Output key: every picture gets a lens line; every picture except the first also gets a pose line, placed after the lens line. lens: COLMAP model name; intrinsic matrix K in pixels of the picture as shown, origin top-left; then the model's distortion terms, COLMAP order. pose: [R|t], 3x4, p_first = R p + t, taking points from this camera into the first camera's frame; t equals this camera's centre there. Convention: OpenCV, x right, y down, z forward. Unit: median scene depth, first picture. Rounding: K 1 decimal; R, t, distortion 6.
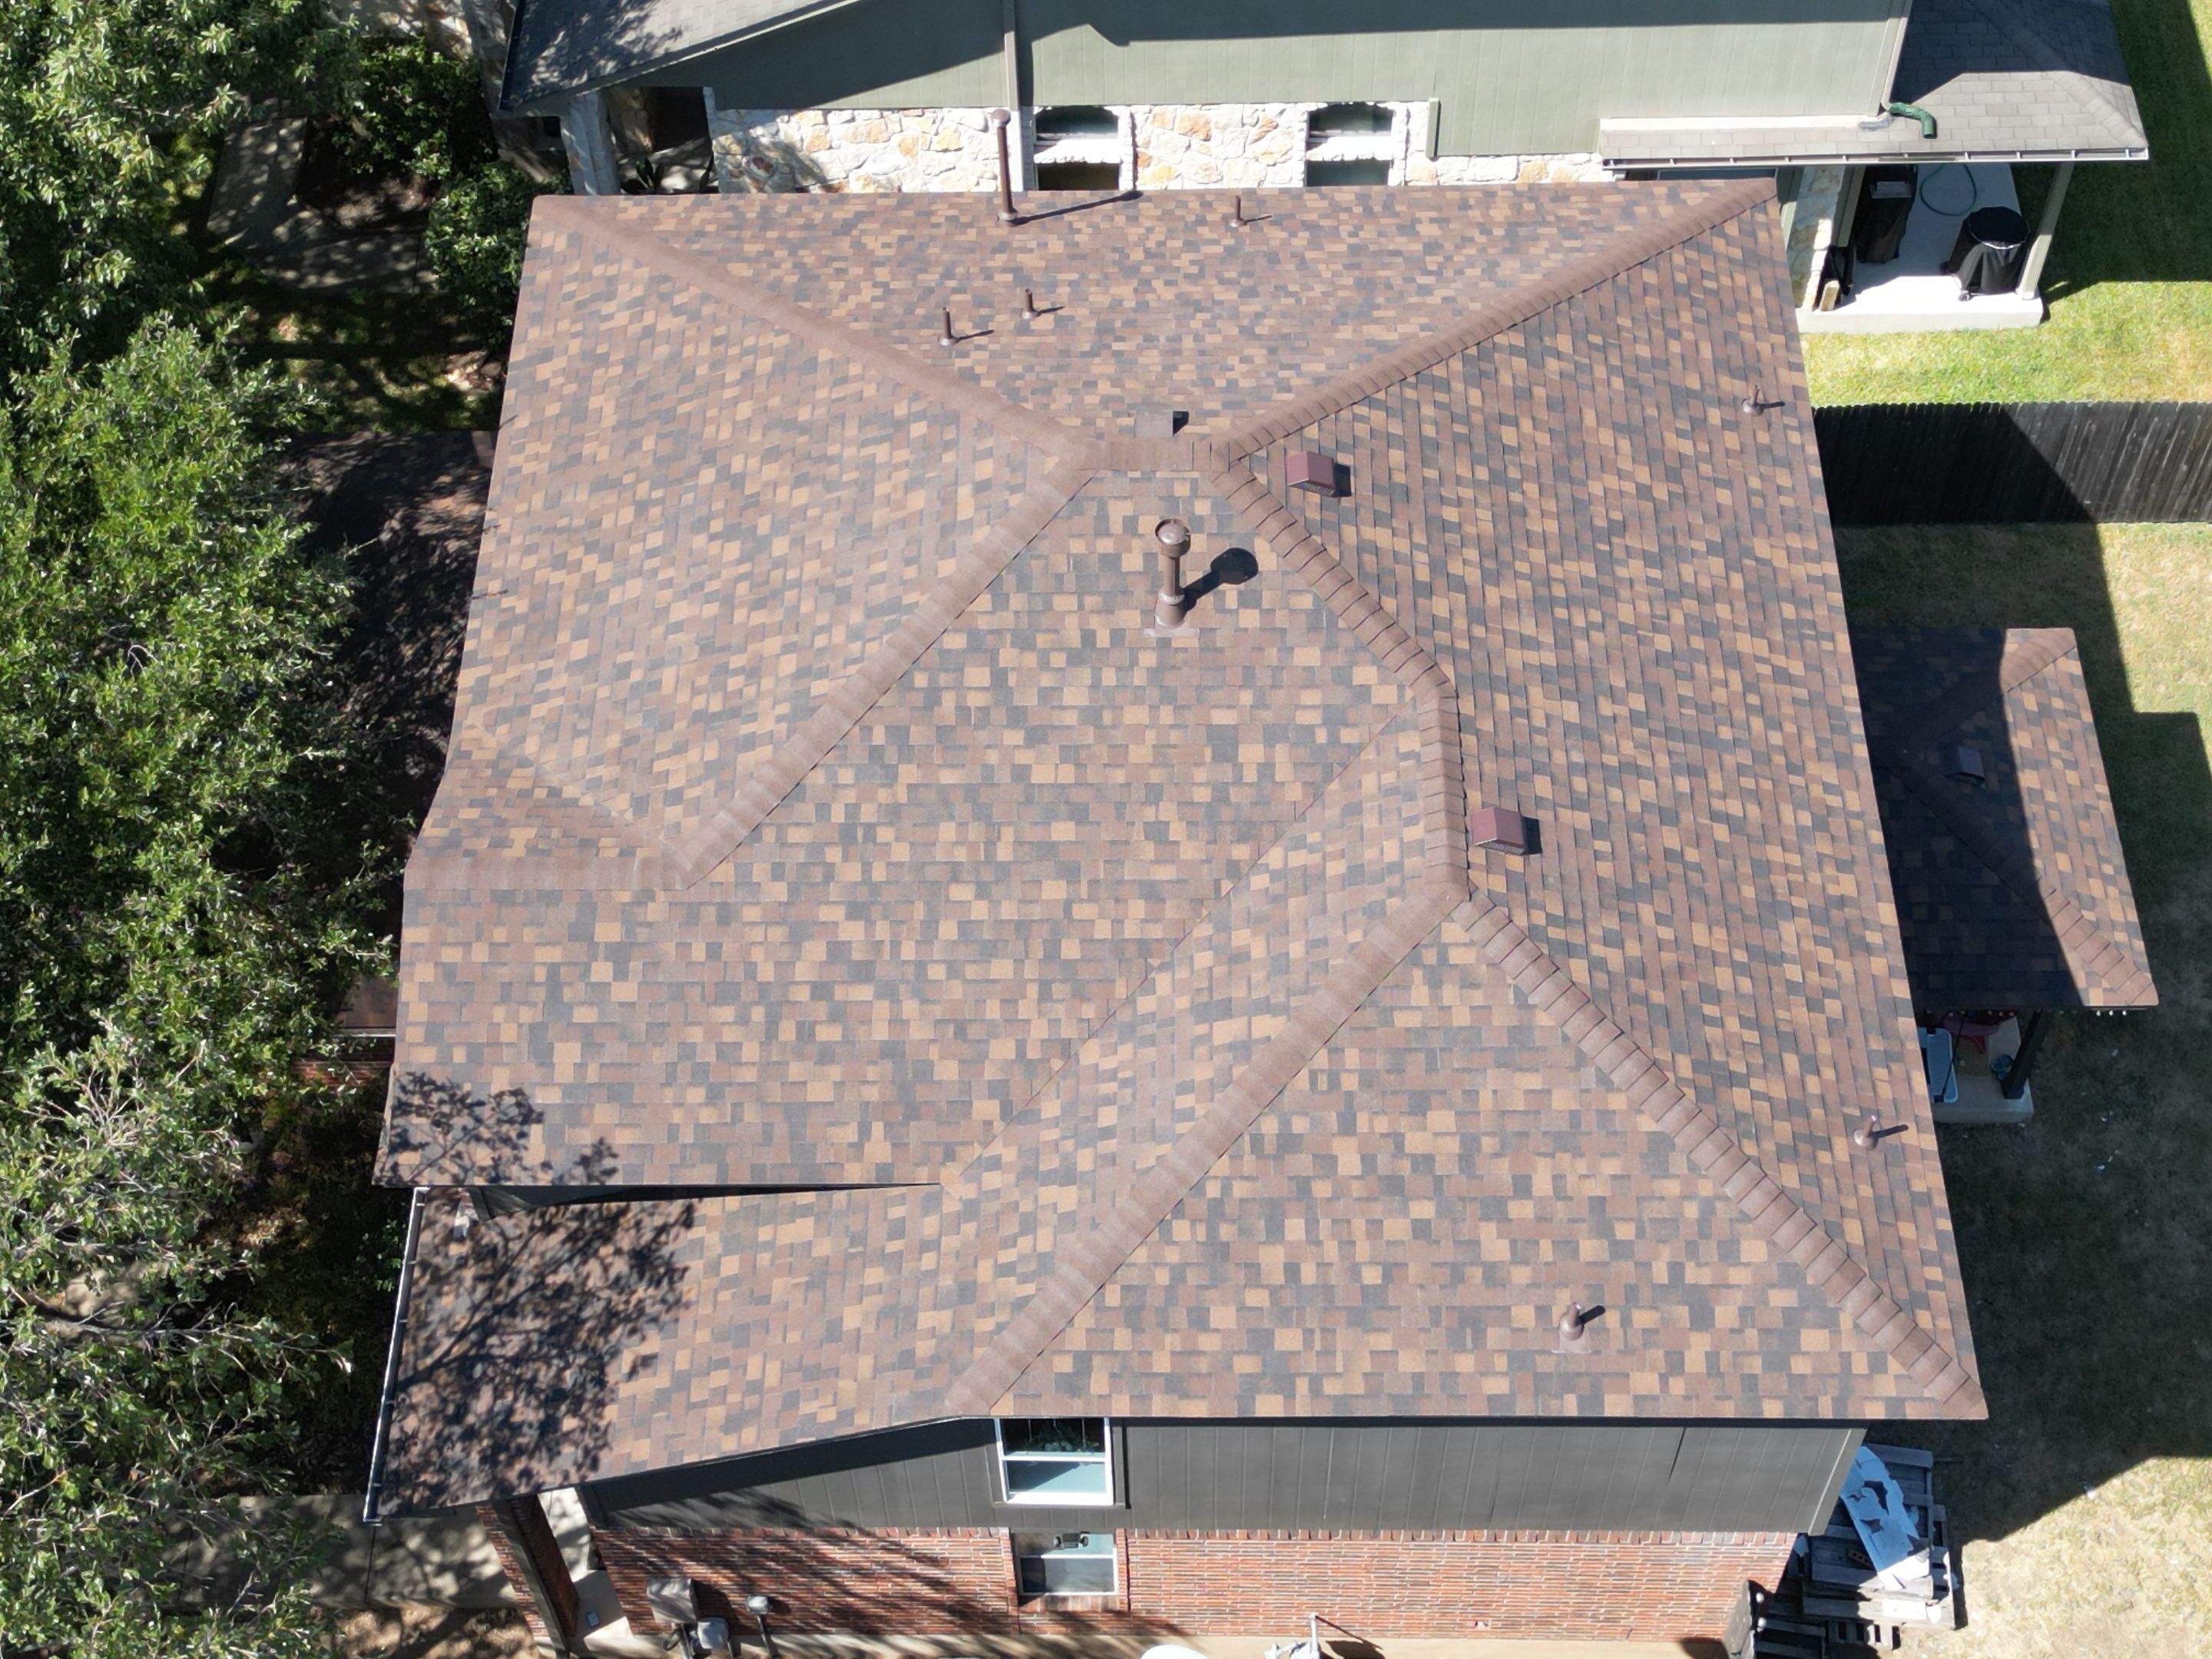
lens RADIAL K [[3086.6, 0, 1089.6], [0, 3086.6, 842.3], [0, 0, 1]] dist [0.093078, 0.000000]
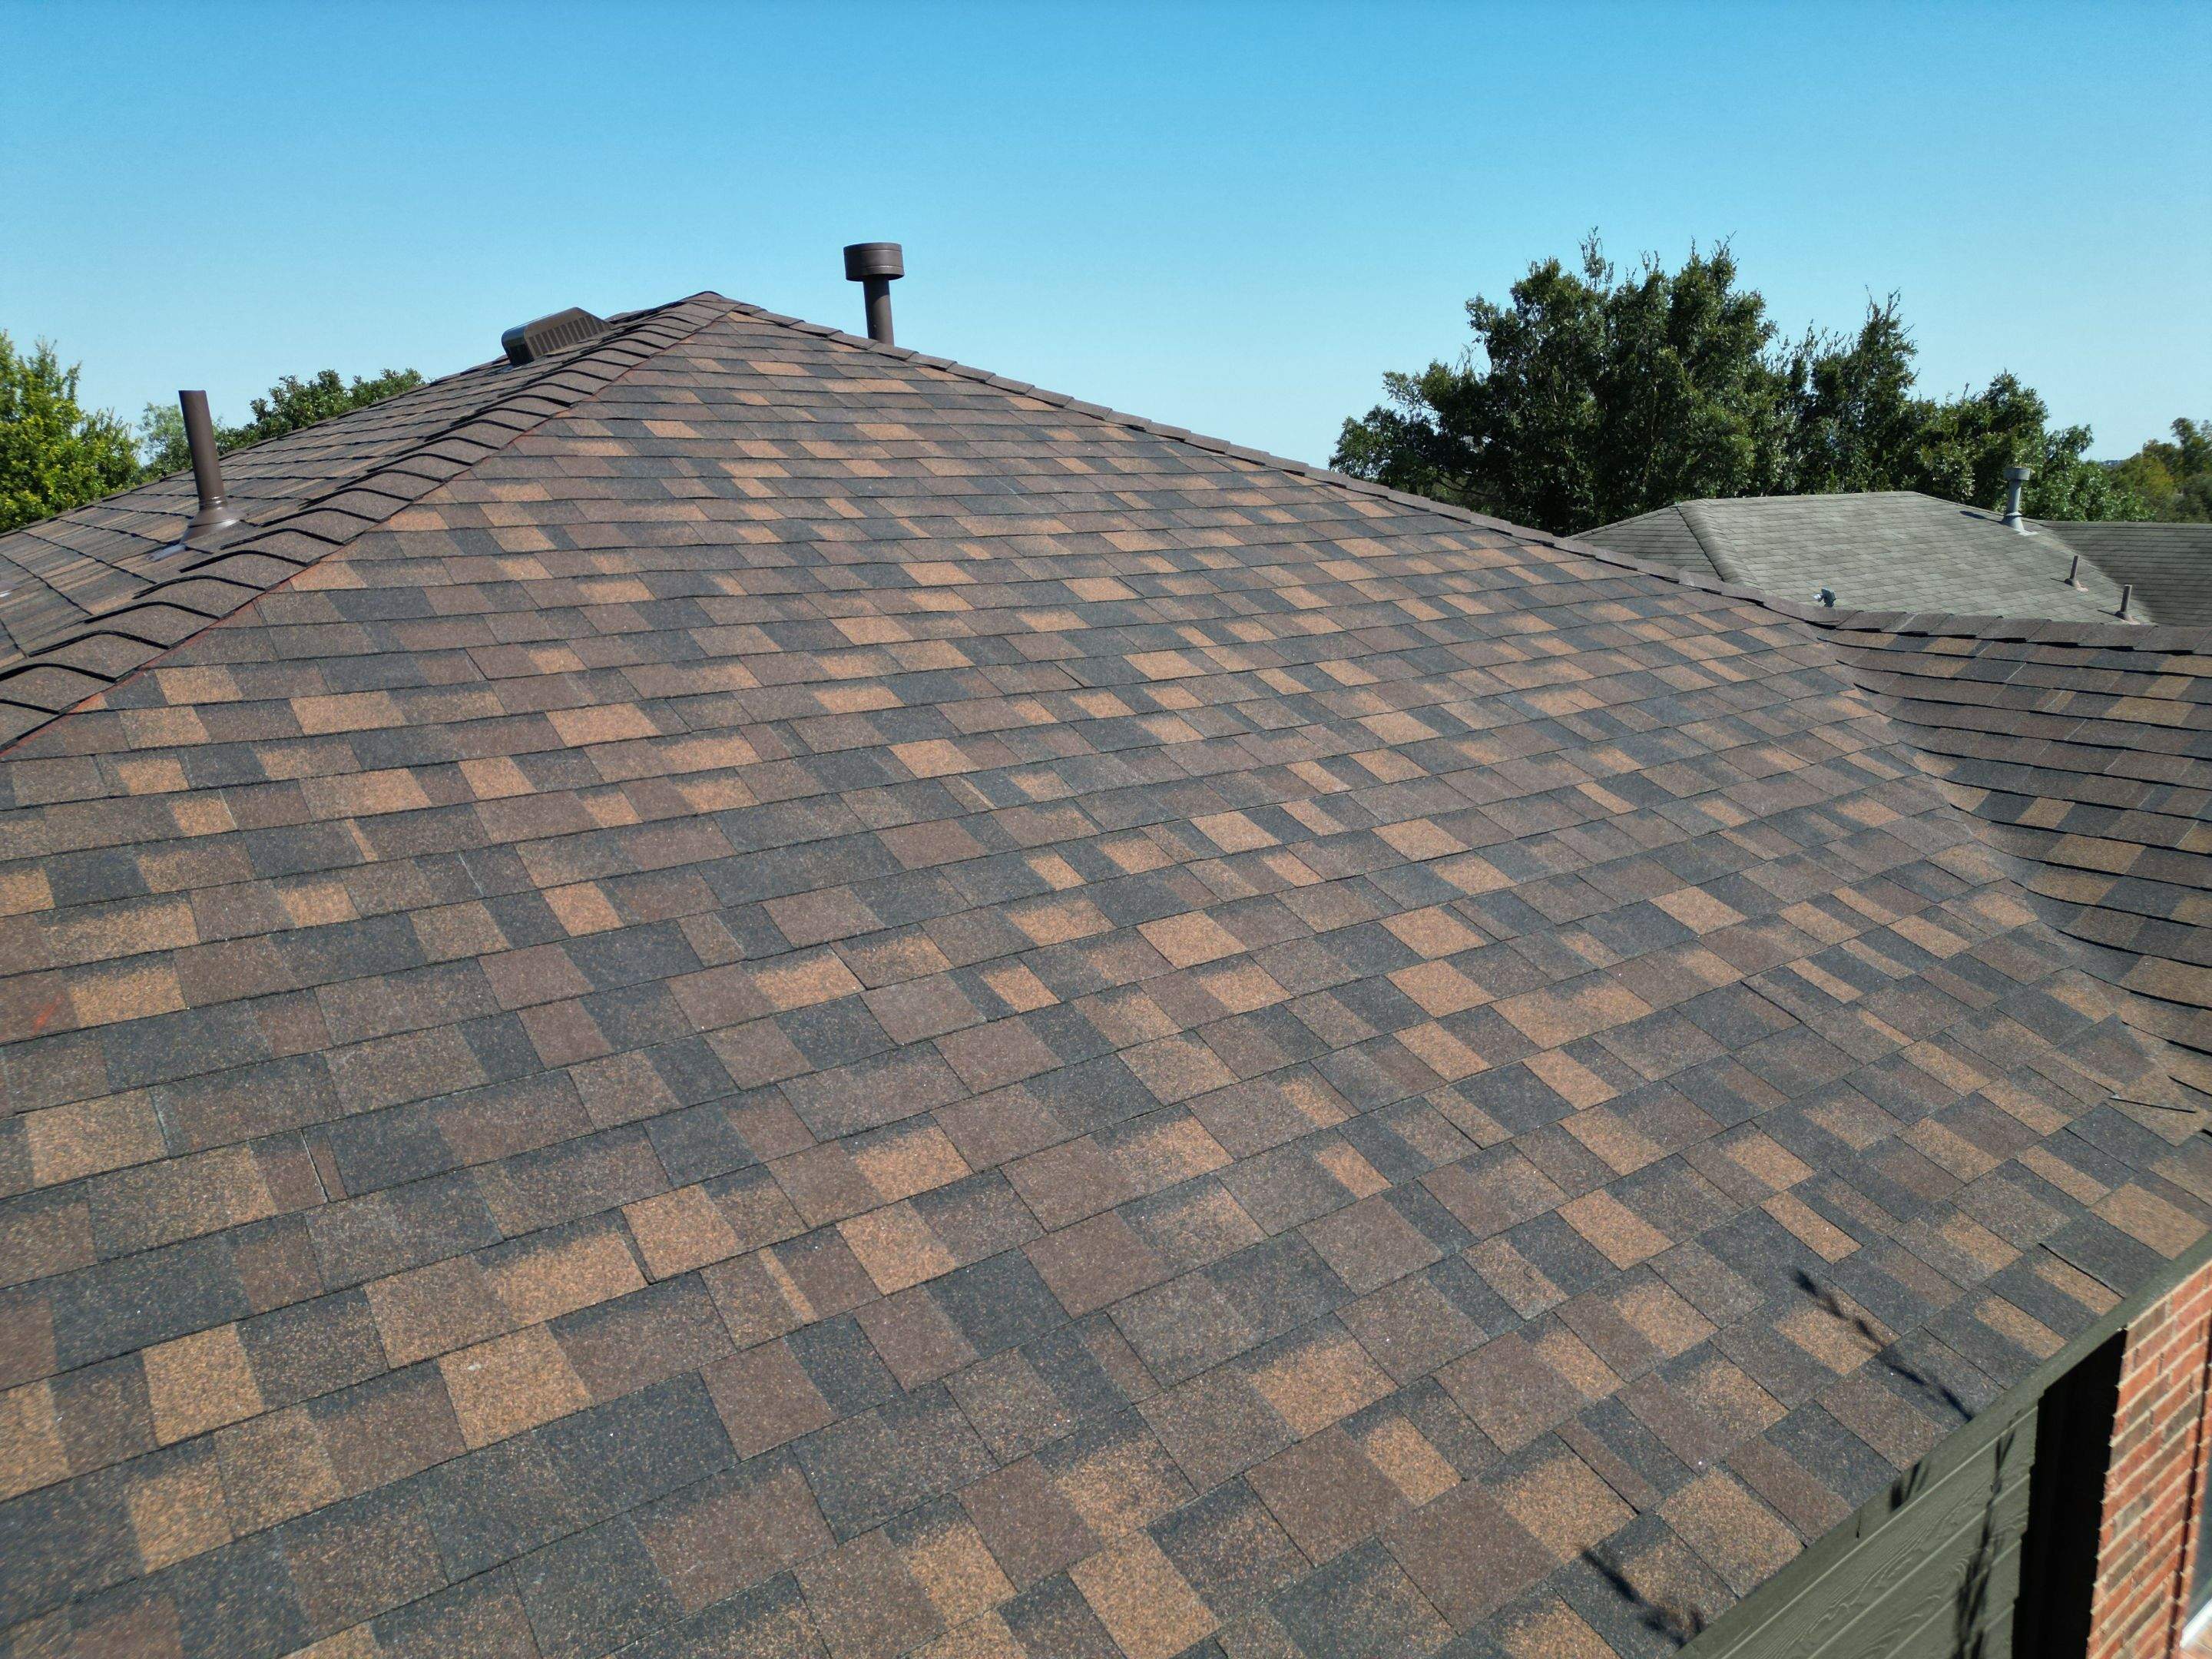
lens RADIAL K [[1549.8, 0, 1102.8], [0, 1549.8, 835.5], [0, 0, 1]] dist [0.040606, -0.017949]
pose [[-0.614970, -0.142350, 0.775595, -0.262067], [0.659928, 0.445475, 0.605018, -0.205573], [-0.431633, 0.883905, -0.180014, 1.125251]]
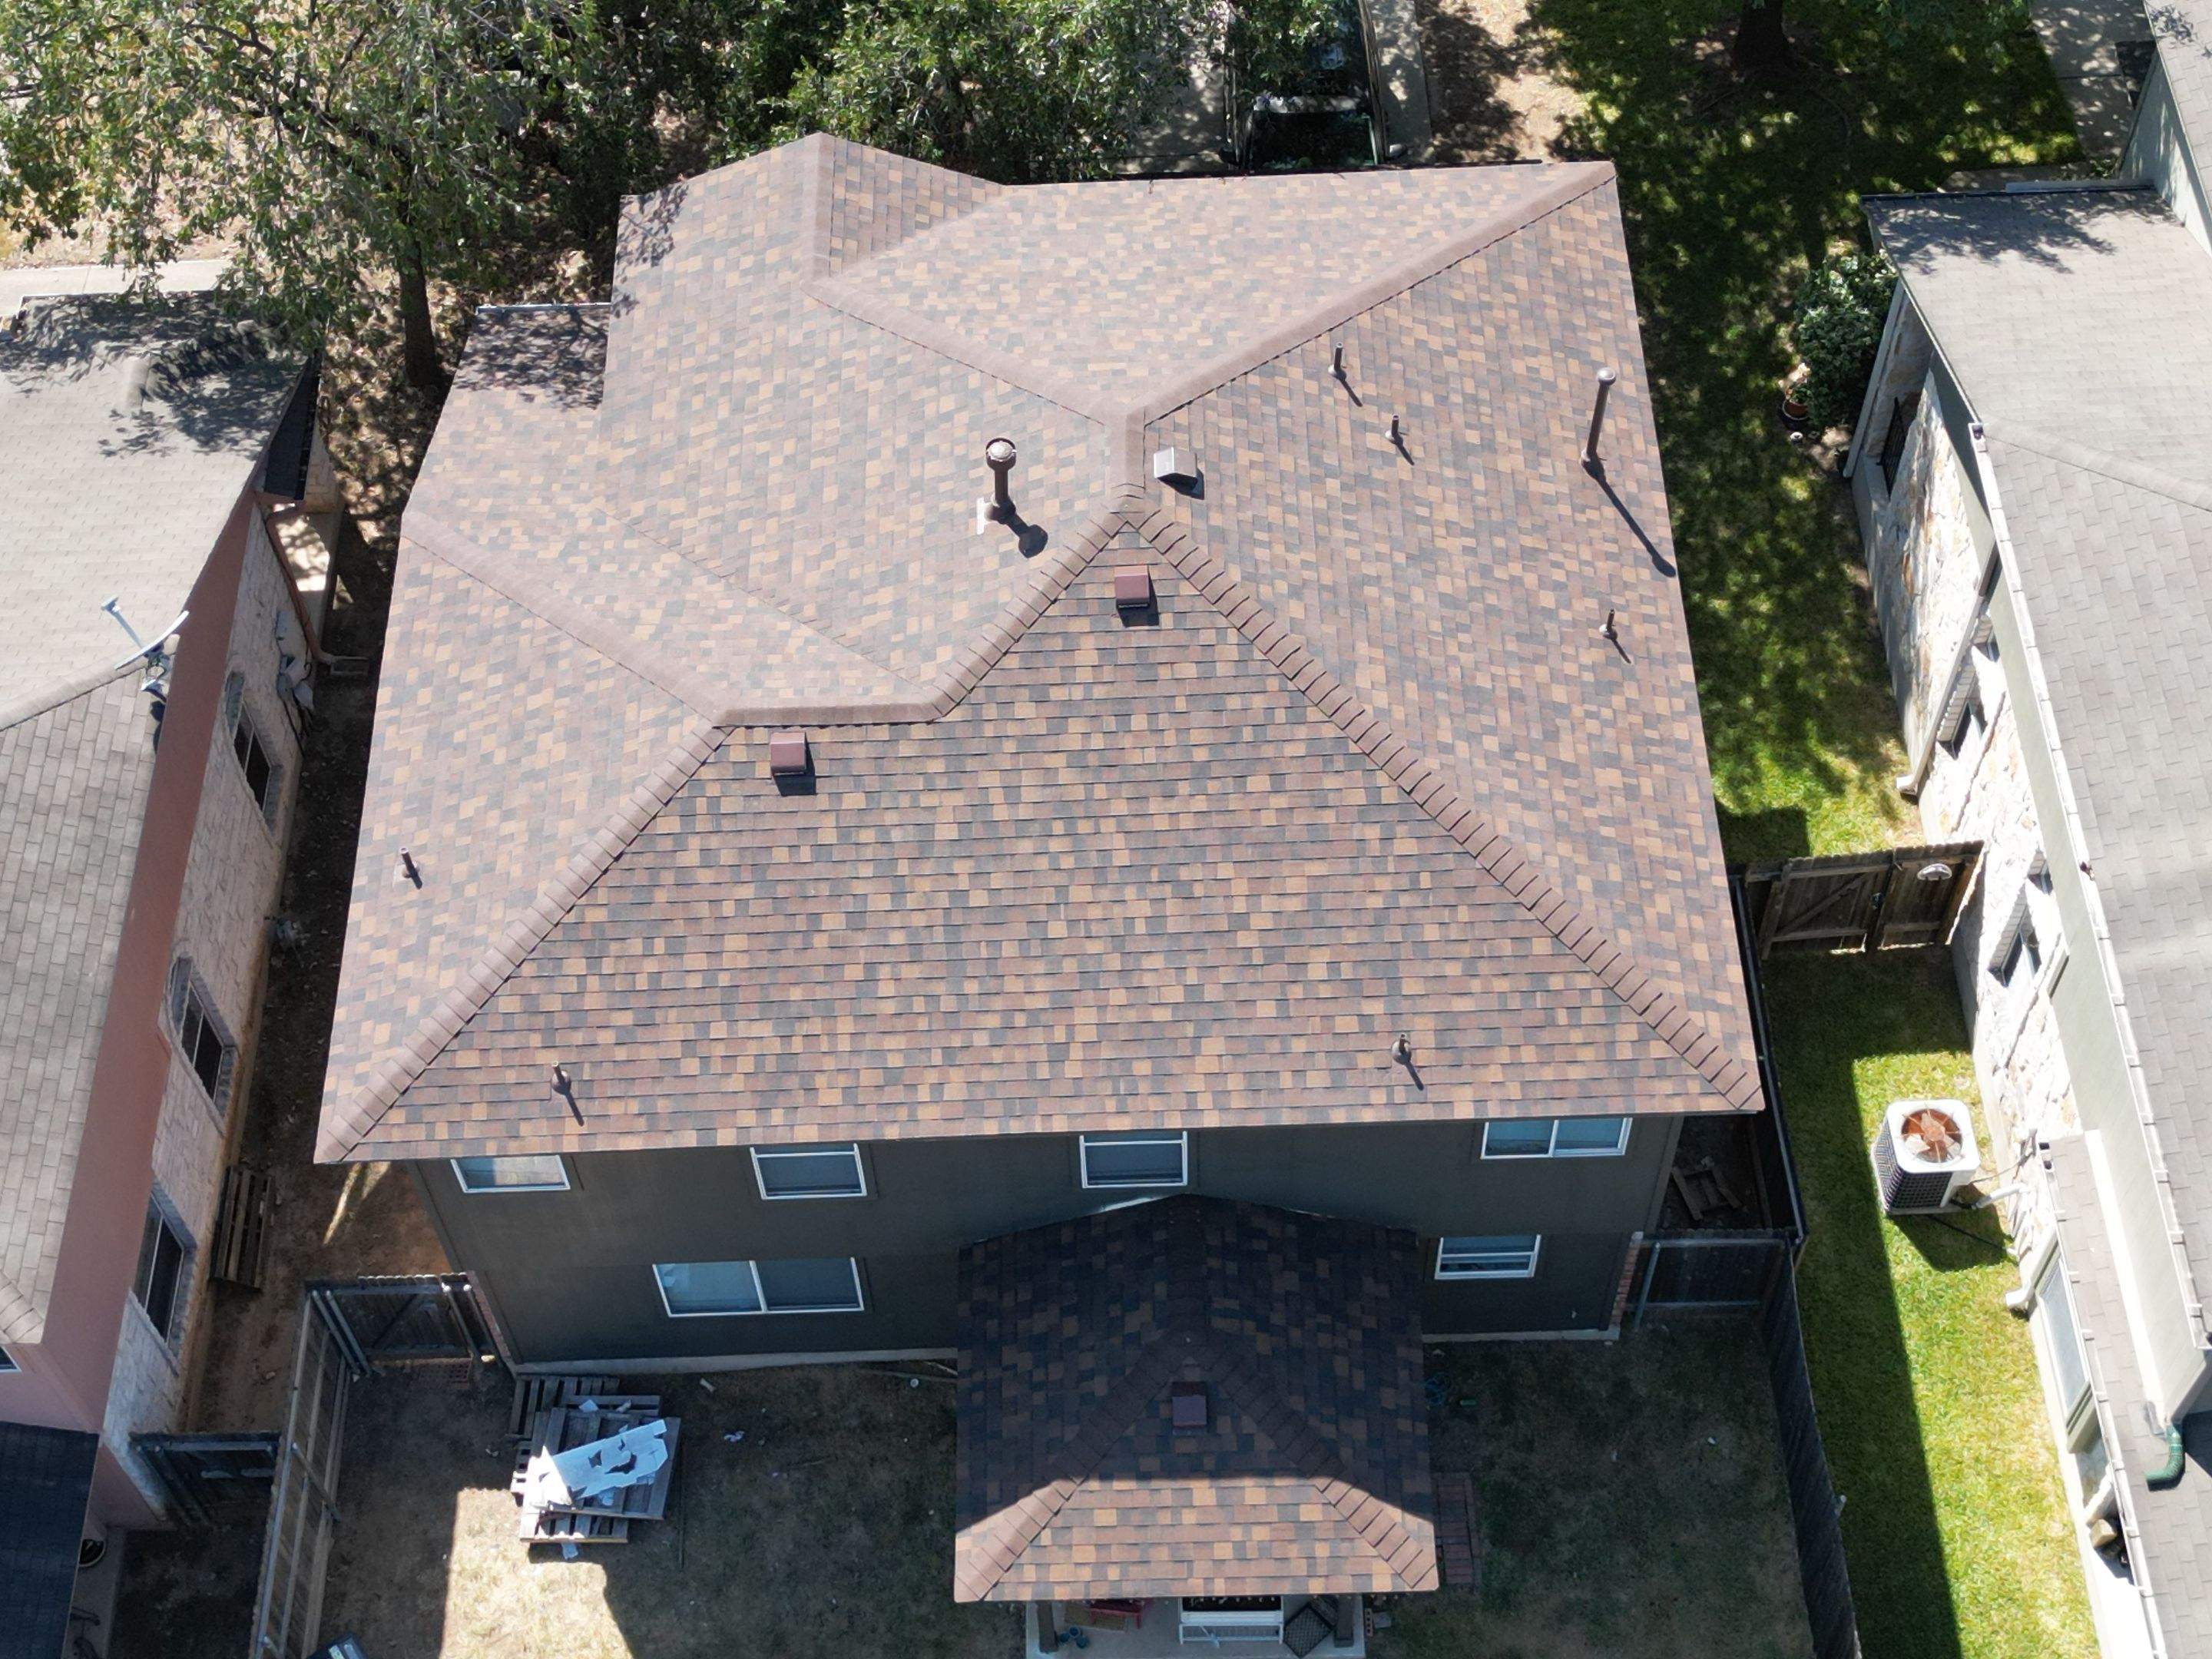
lens RADIAL K [[3086.6, 0, 1098.7], [0, 3086.6, 835.4], [0, 0, 1]] dist [0.093078, 0.000000]
pose [[0.033626, 0.838896, -0.543253, 0.785538], [-0.800472, 0.348071, 0.487947, -0.648530], [0.598427, 0.418451, 0.683216, 0.268769]]
